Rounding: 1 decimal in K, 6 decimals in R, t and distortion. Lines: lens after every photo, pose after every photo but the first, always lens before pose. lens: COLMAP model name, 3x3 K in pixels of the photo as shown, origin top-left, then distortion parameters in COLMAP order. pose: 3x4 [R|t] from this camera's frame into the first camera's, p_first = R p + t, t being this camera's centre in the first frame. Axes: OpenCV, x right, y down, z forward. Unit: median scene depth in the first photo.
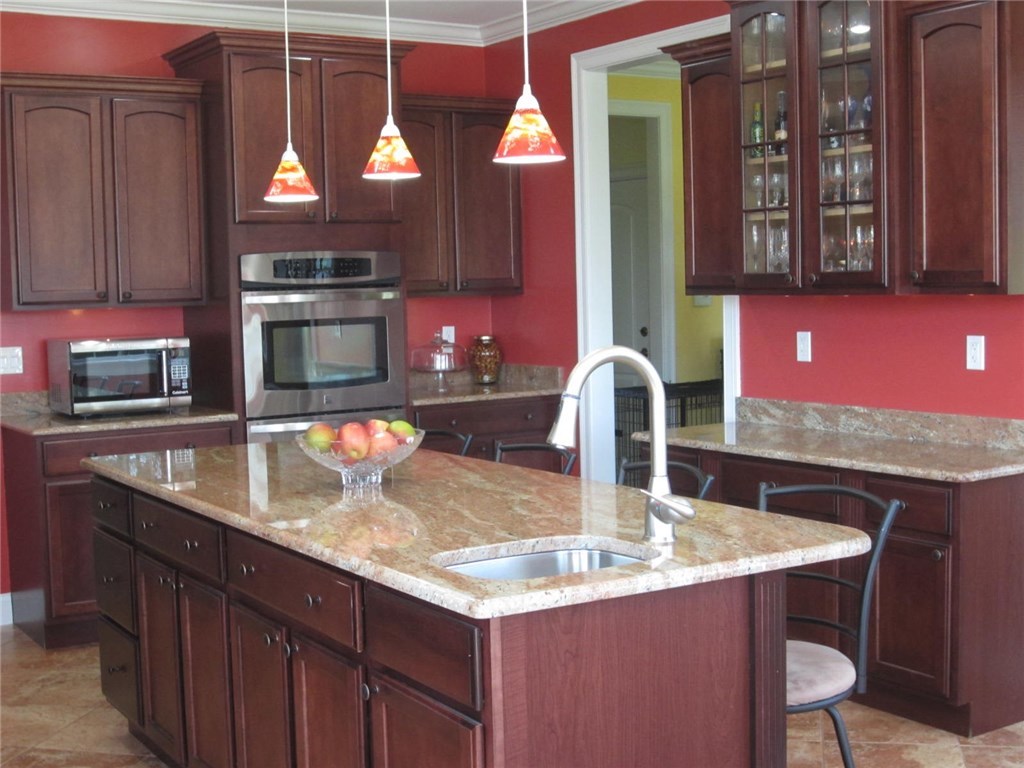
lens RADIAL K [[1418.9, 0, 511.2], [0, 1418.9, 383.1], [0, 0, 1]] dist [-0.053243, 0.000000]
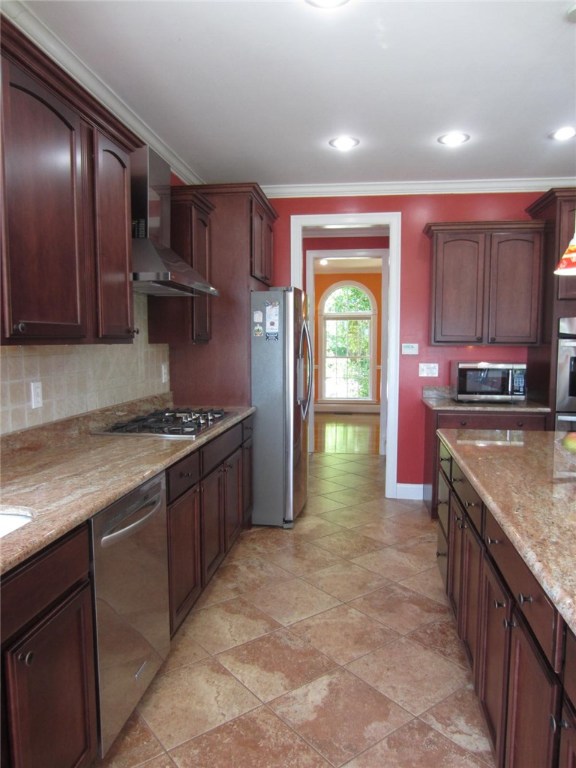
lens RADIAL K [[542.9, 0, 291.2], [0, 542.9, 381.5], [0, 0, 1]] dist [-0.029621, 0.014332]
pose [[0.760314, 0.076517, -0.645033, -0.008462], [-0.070684, 0.996887, 0.034938, -0.012402], [0.645699, 0.019030, 0.763355, 0.280368]]
